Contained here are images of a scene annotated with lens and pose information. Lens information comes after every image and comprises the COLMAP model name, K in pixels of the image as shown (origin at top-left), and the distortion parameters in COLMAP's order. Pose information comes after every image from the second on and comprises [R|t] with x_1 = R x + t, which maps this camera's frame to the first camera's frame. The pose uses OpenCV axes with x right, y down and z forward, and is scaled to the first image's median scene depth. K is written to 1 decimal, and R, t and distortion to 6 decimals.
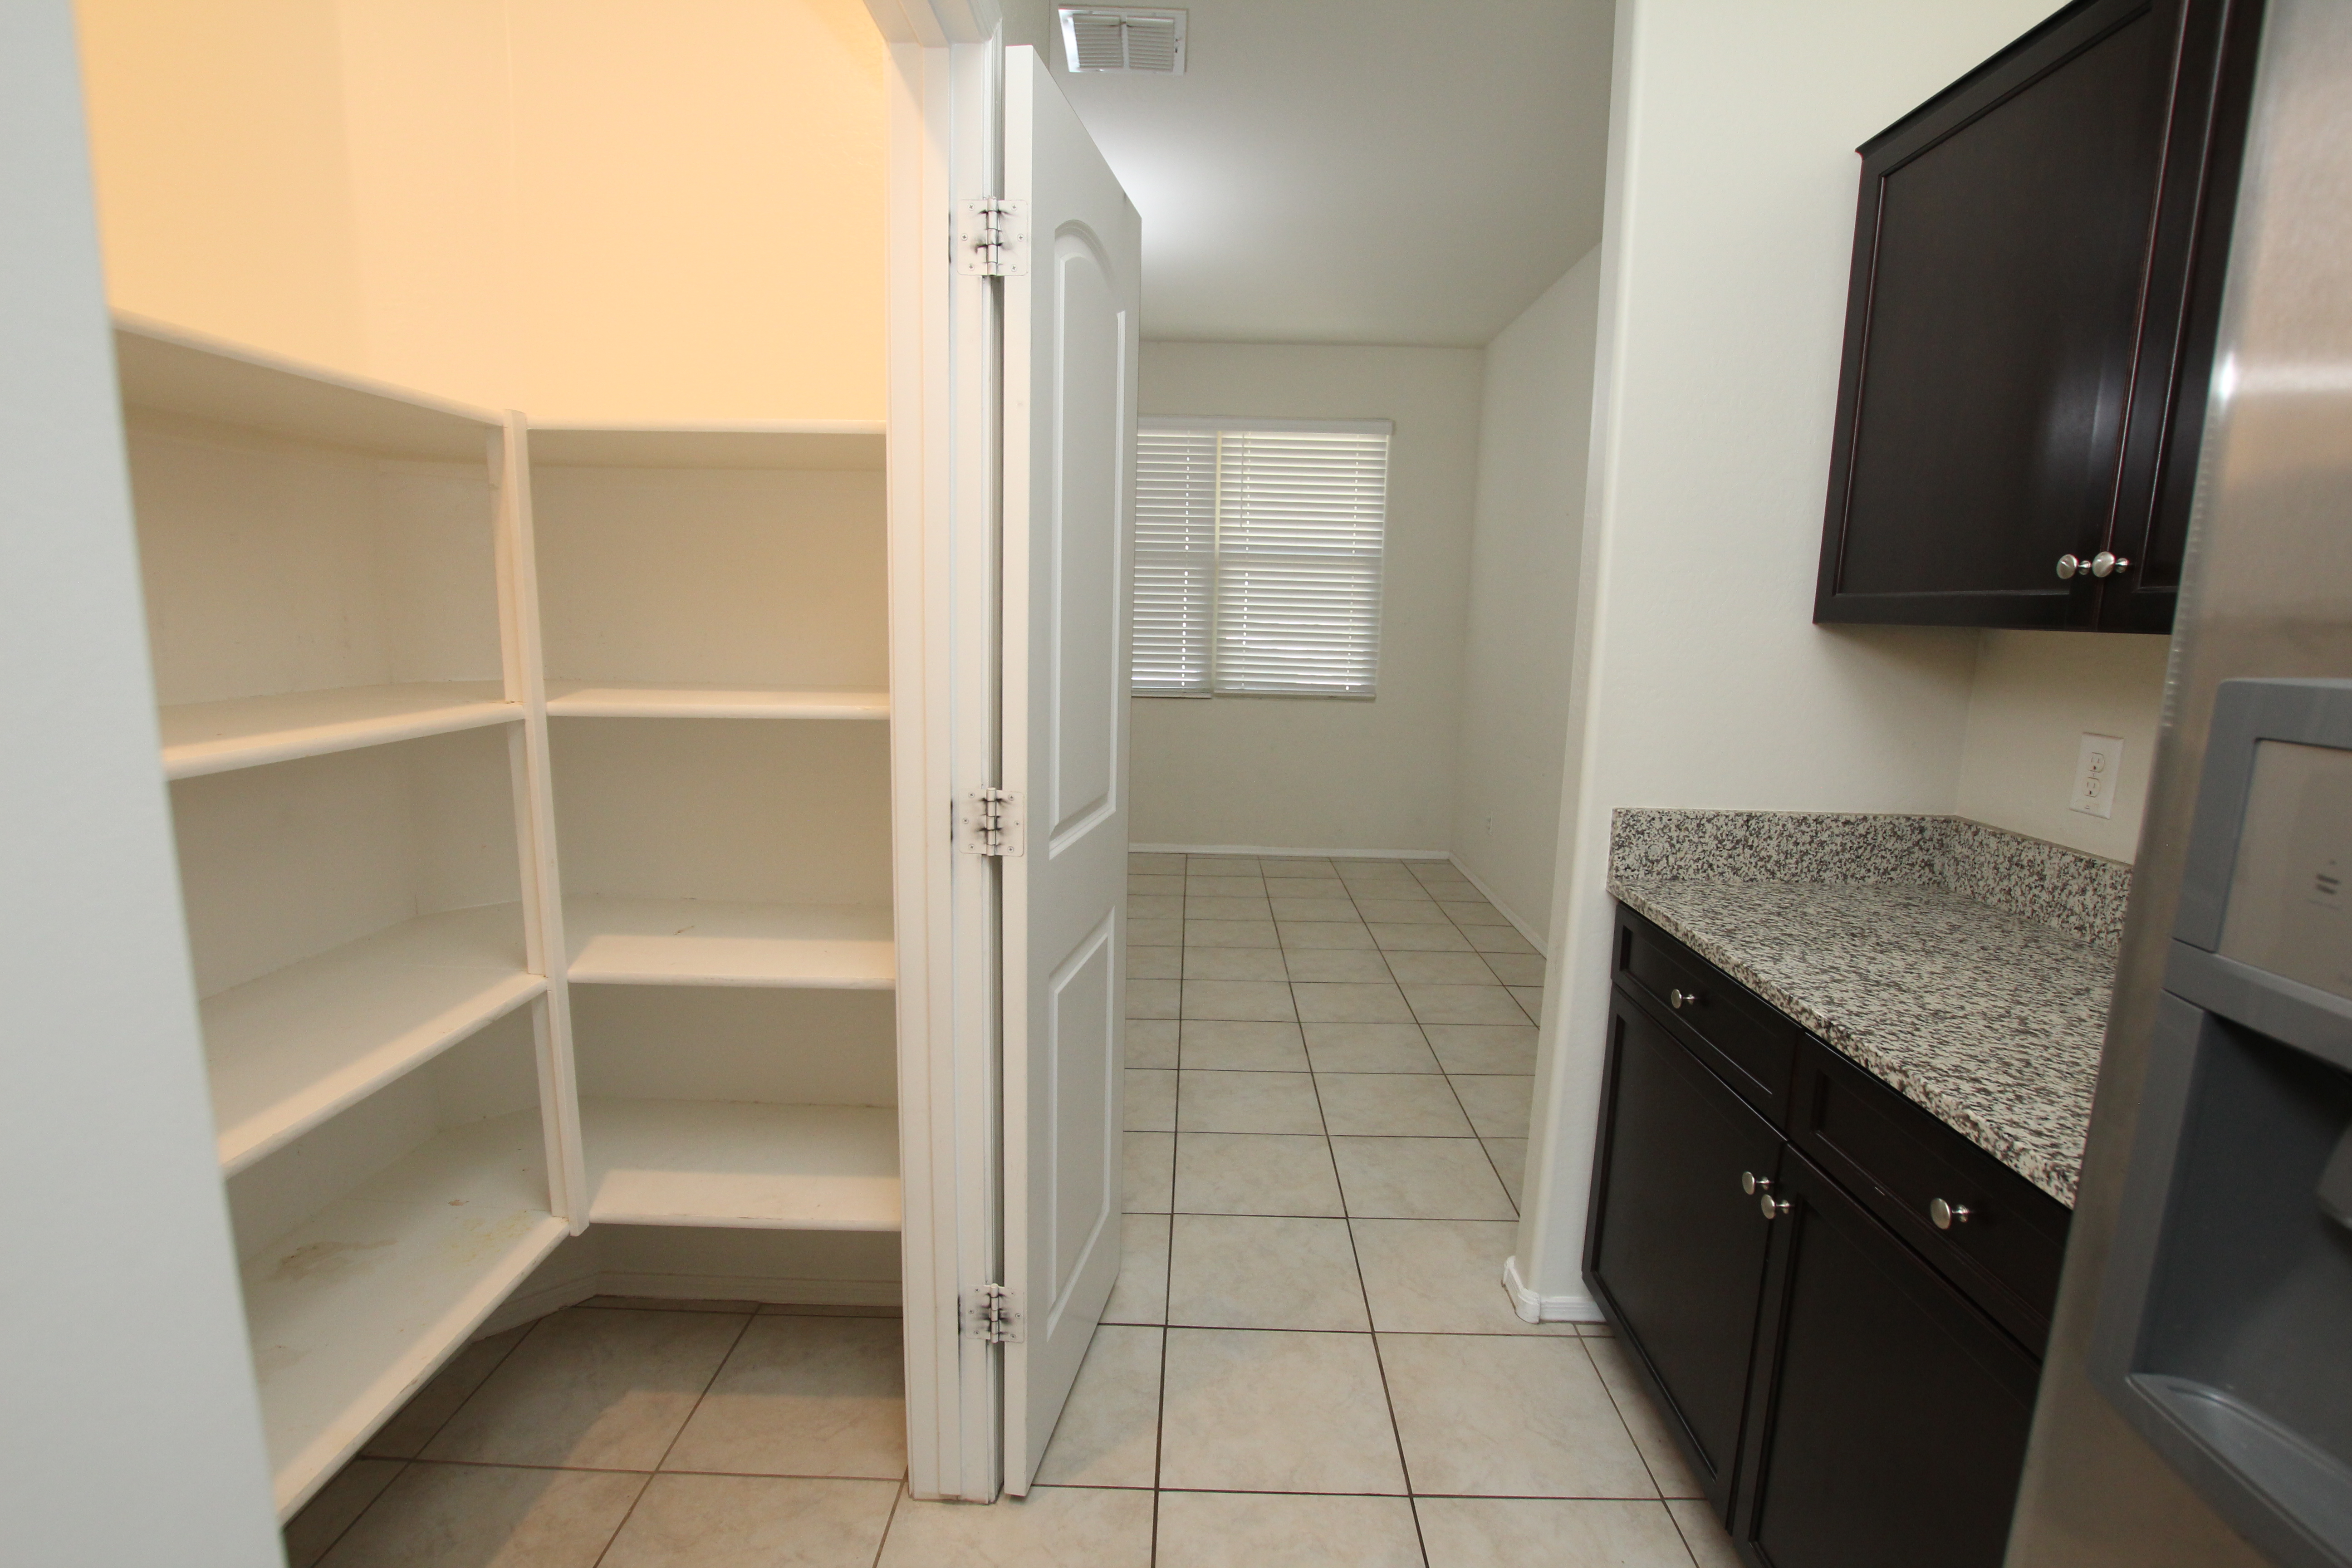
lens RADIAL K [[1096.1, 0, 1187.0], [0, 1096.1, 785.1], [0, 0, 1]] dist [-0.037008, 0.007489]
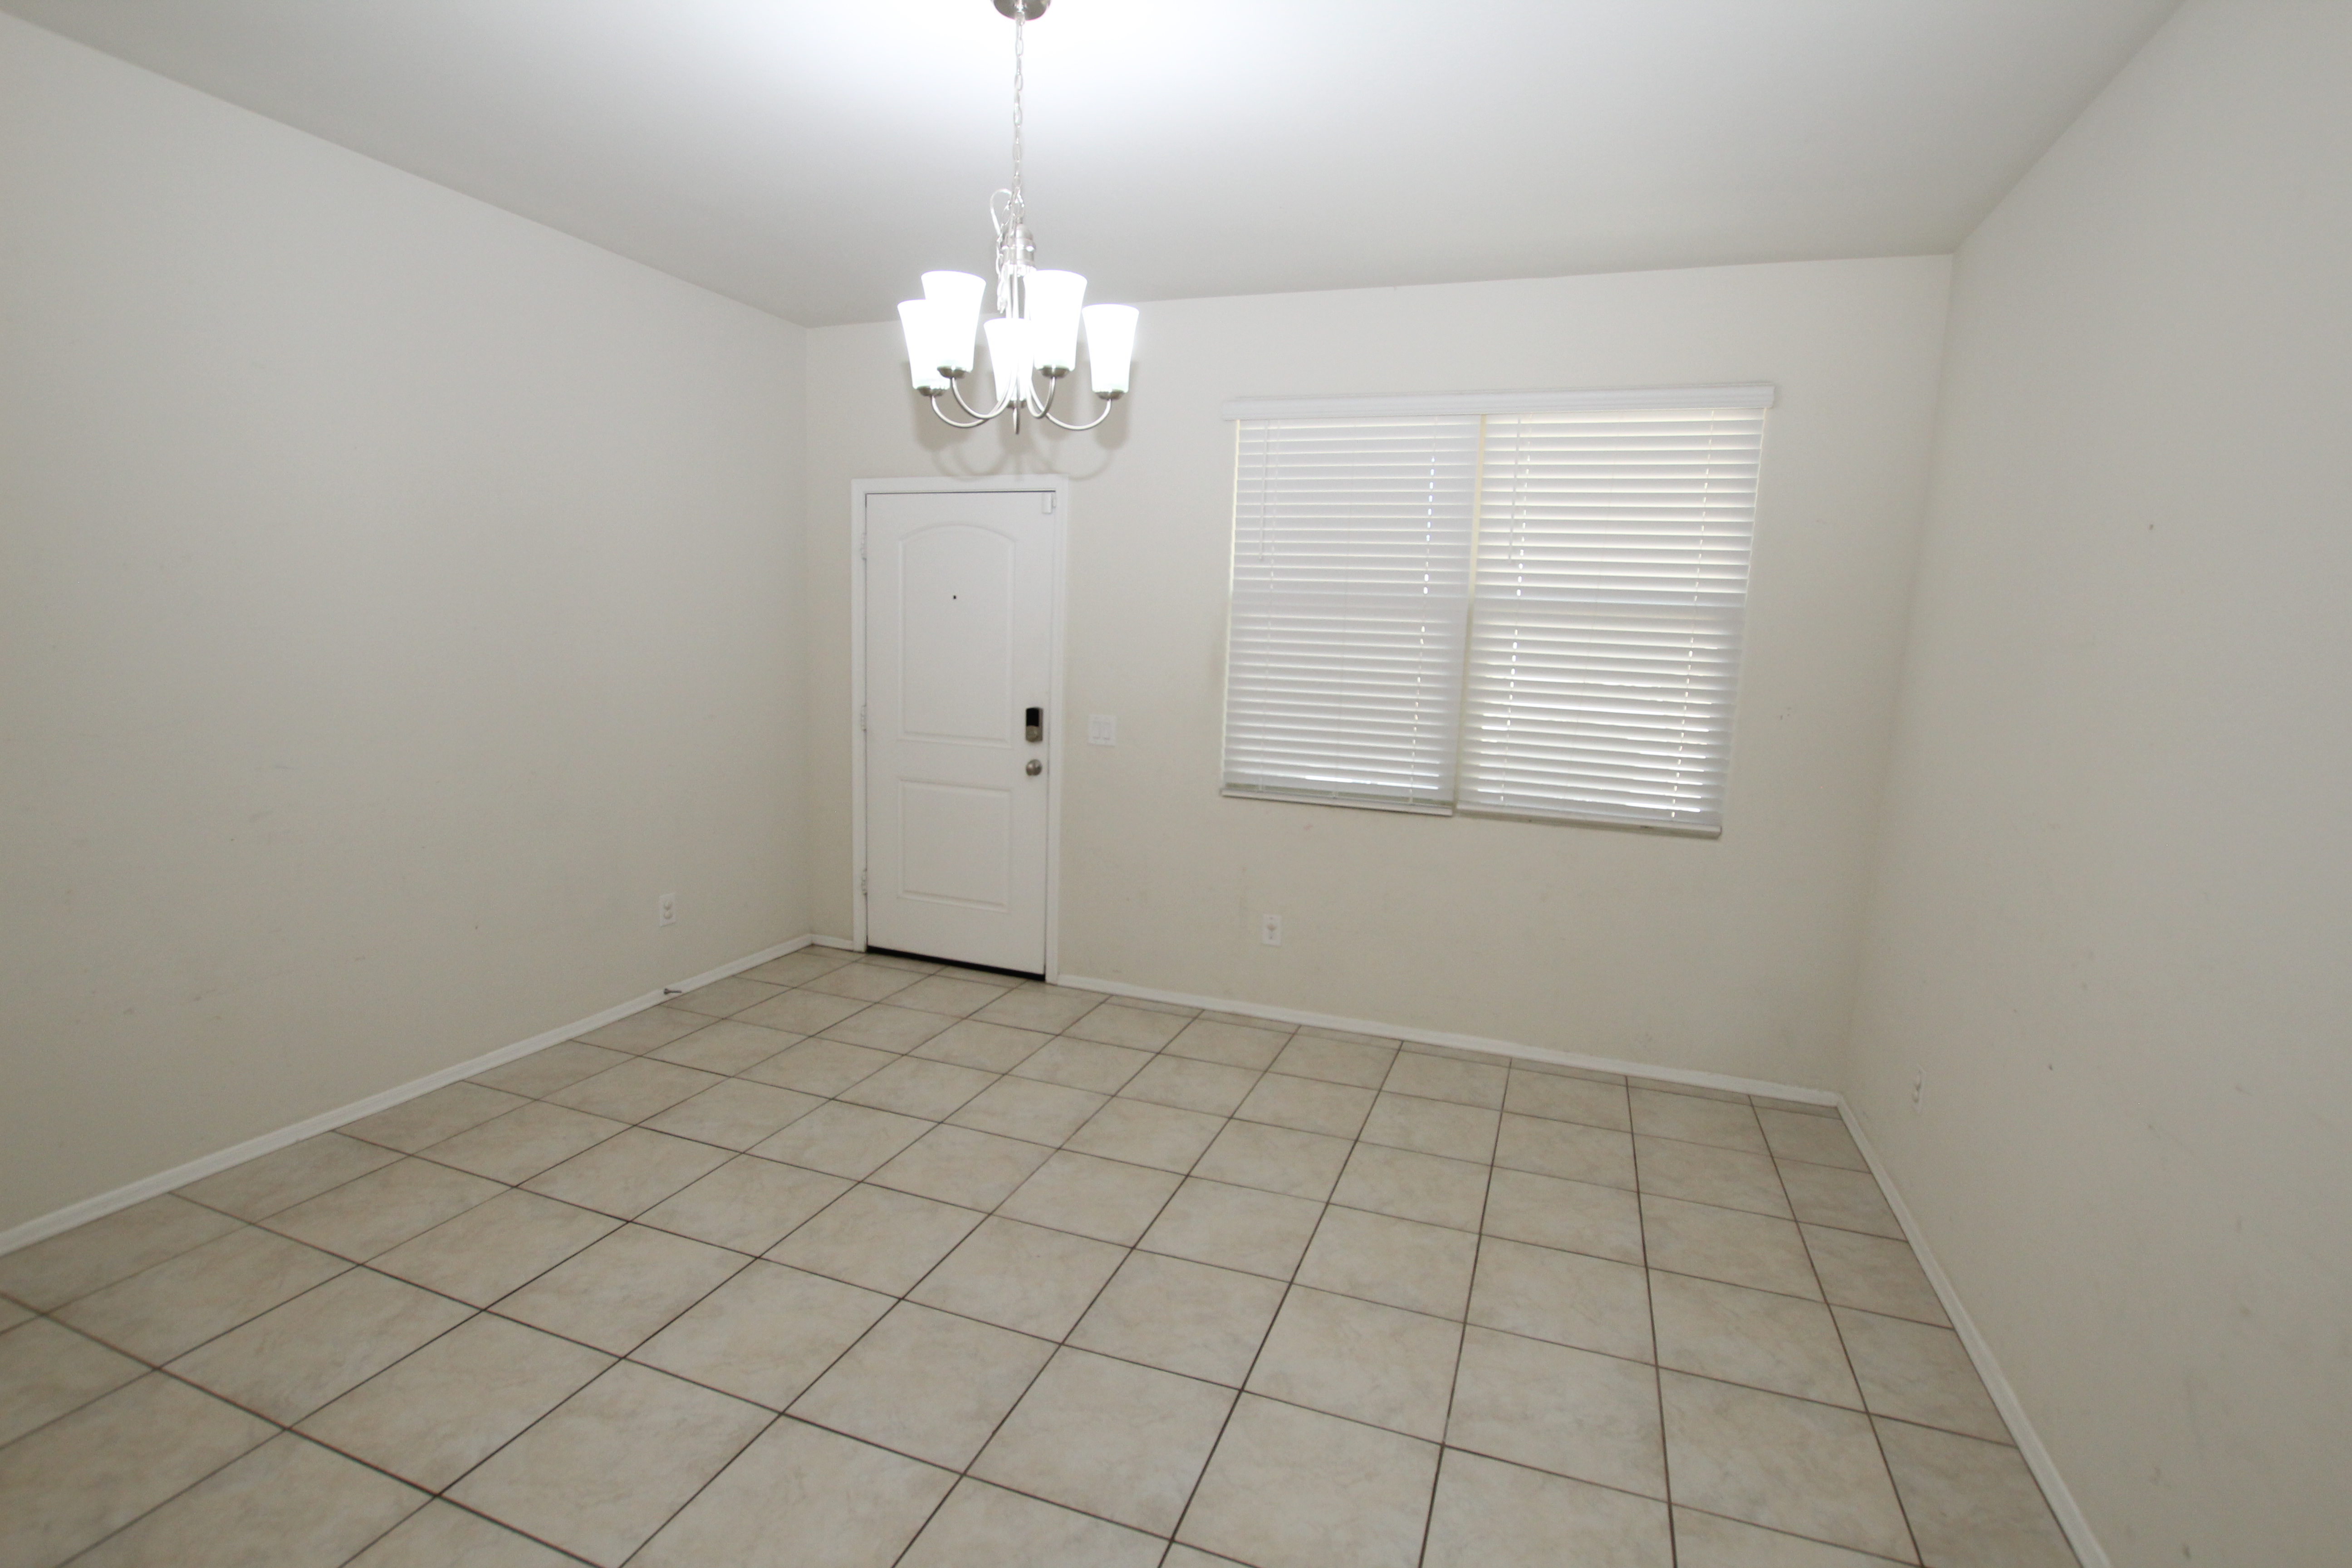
lens RADIAL K [[1096.1, 0, 1178.4], [0, 1096.1, 791.9], [0, 0, 1]] dist [-0.037008, 0.007489]
pose [[0.941553, 0.063114, -0.330899, 0.086879], [-0.072003, 0.997297, -0.014661, -0.073837], [0.329079, 0.037630, 0.943552, 0.325464]]
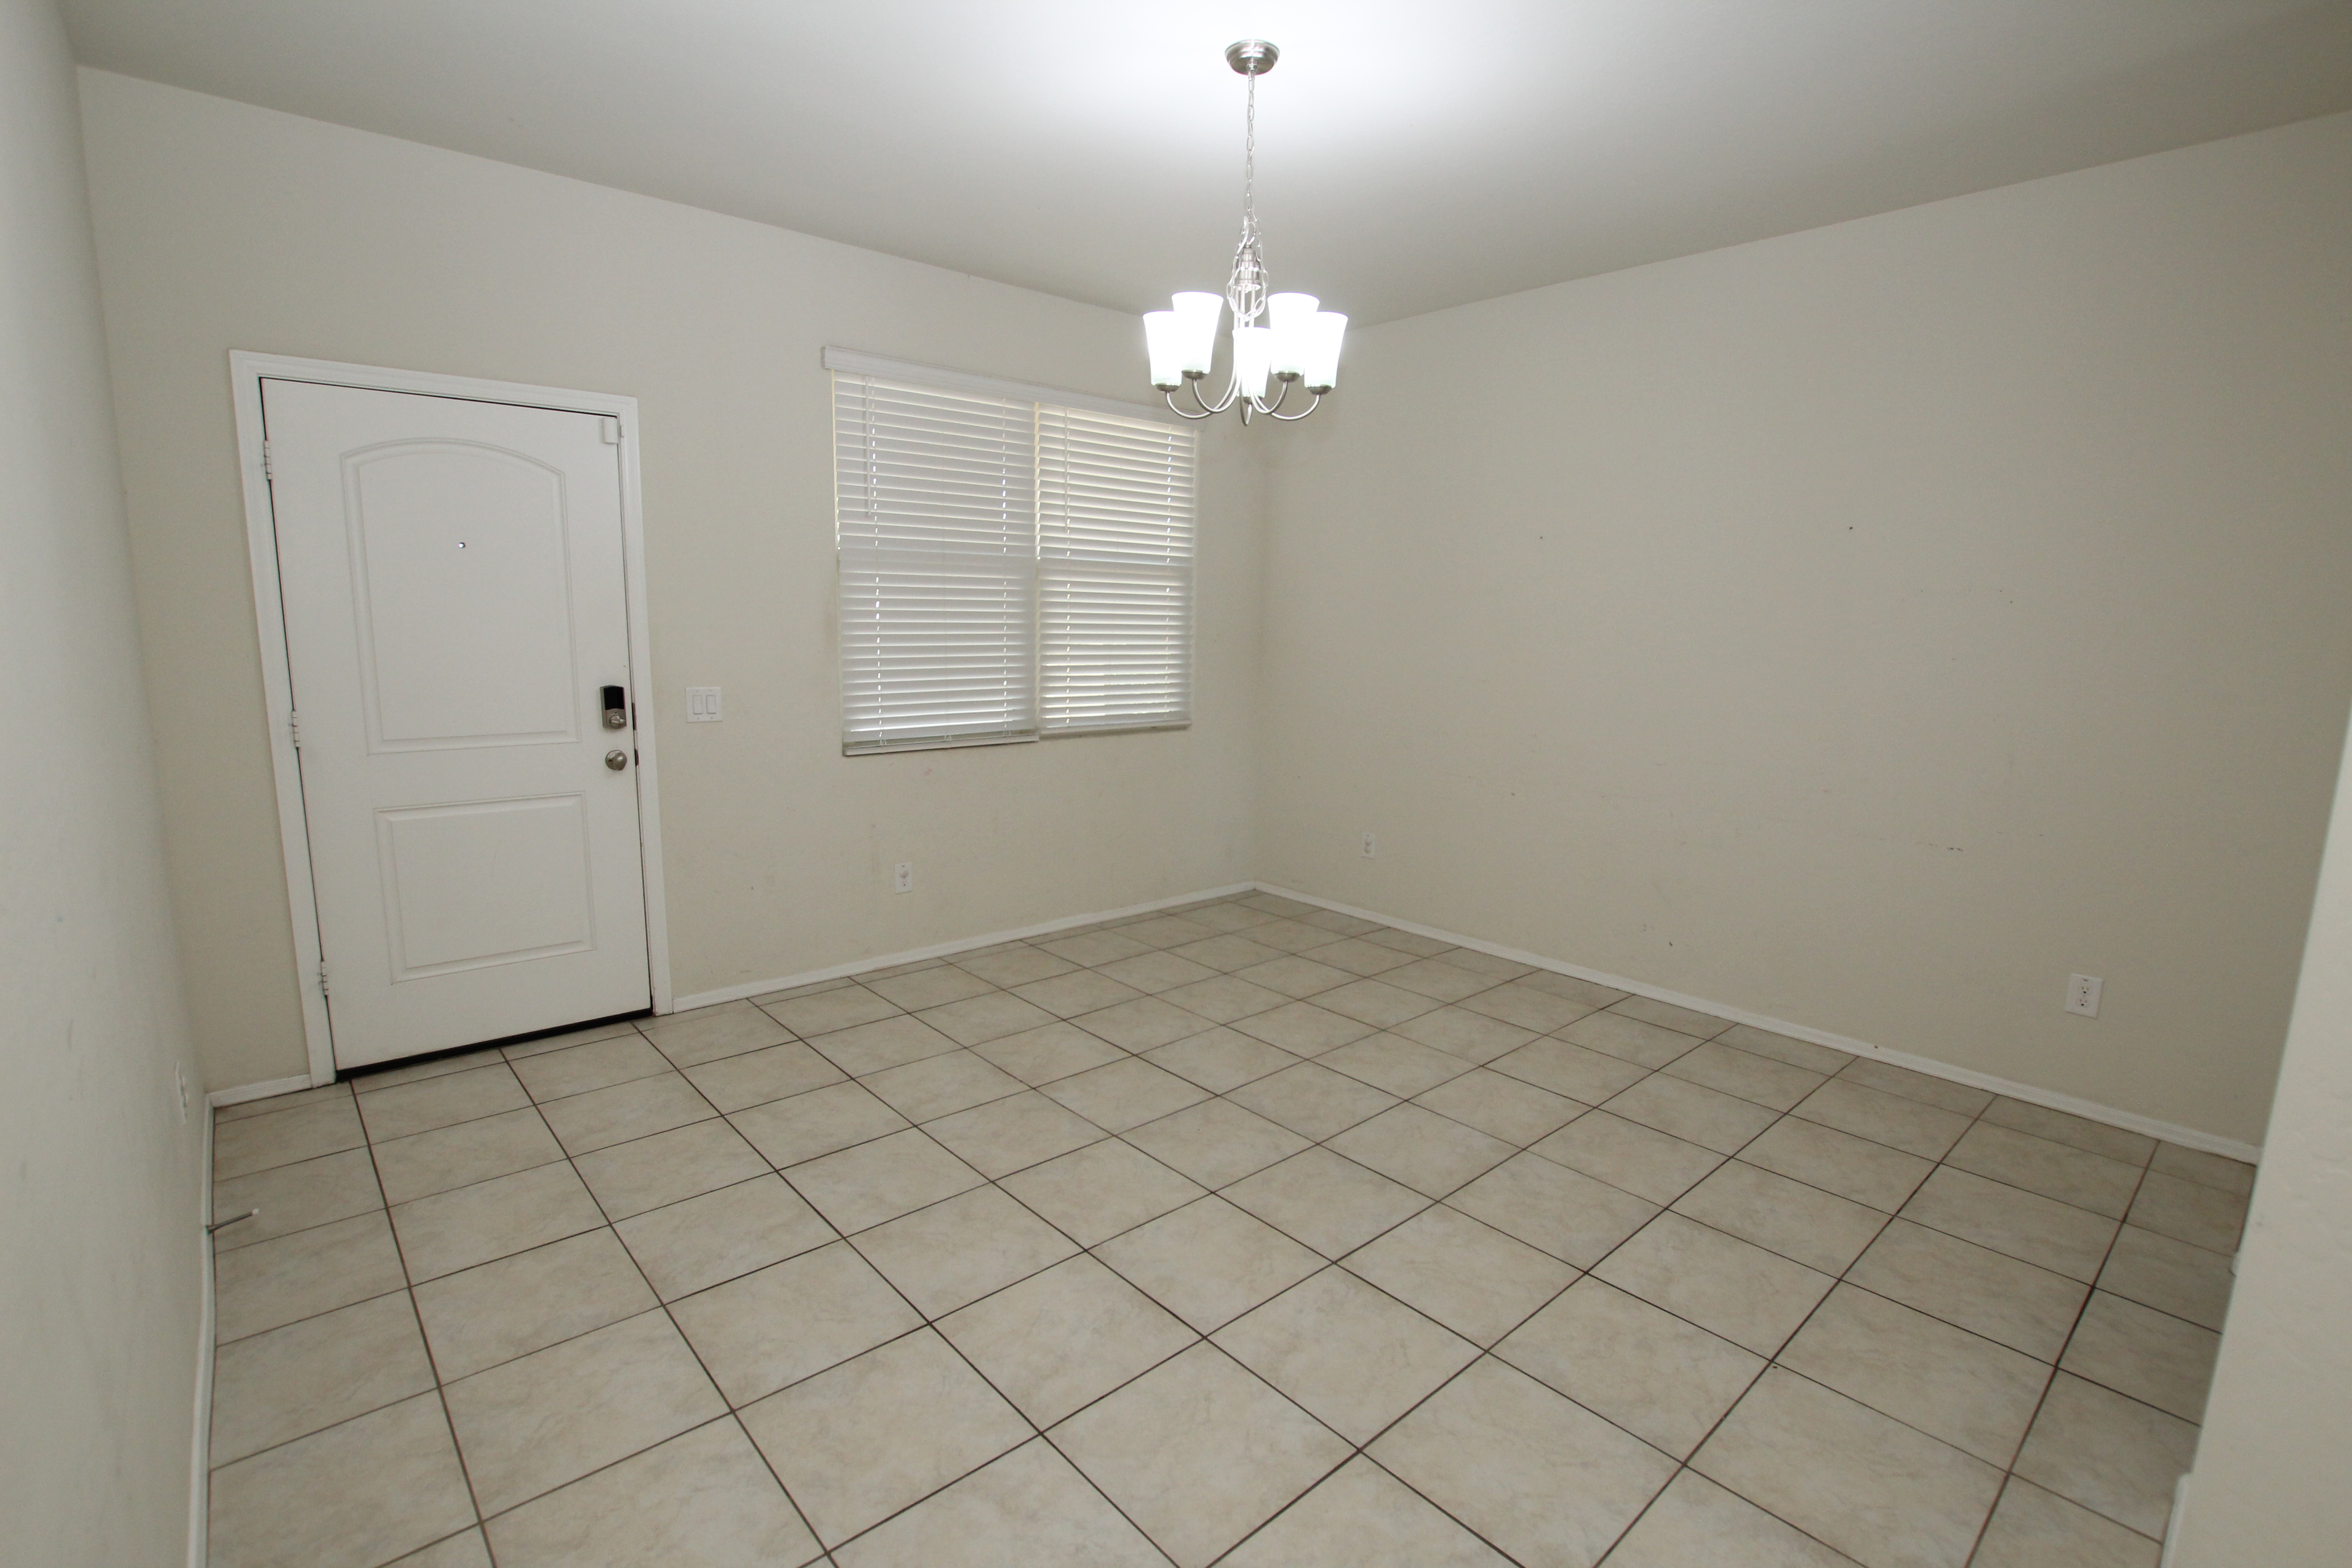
lens RADIAL K [[1096.1, 0, 1191.3], [0, 1096.1, 790.9], [0, 0, 1]] dist [-0.037008, 0.007489]
pose [[0.739709, -0.115840, 0.662881, -0.435211], [0.107303, 0.992772, 0.053749, -0.075755], [-0.664317, 0.031370, 0.746793, 0.341525]]
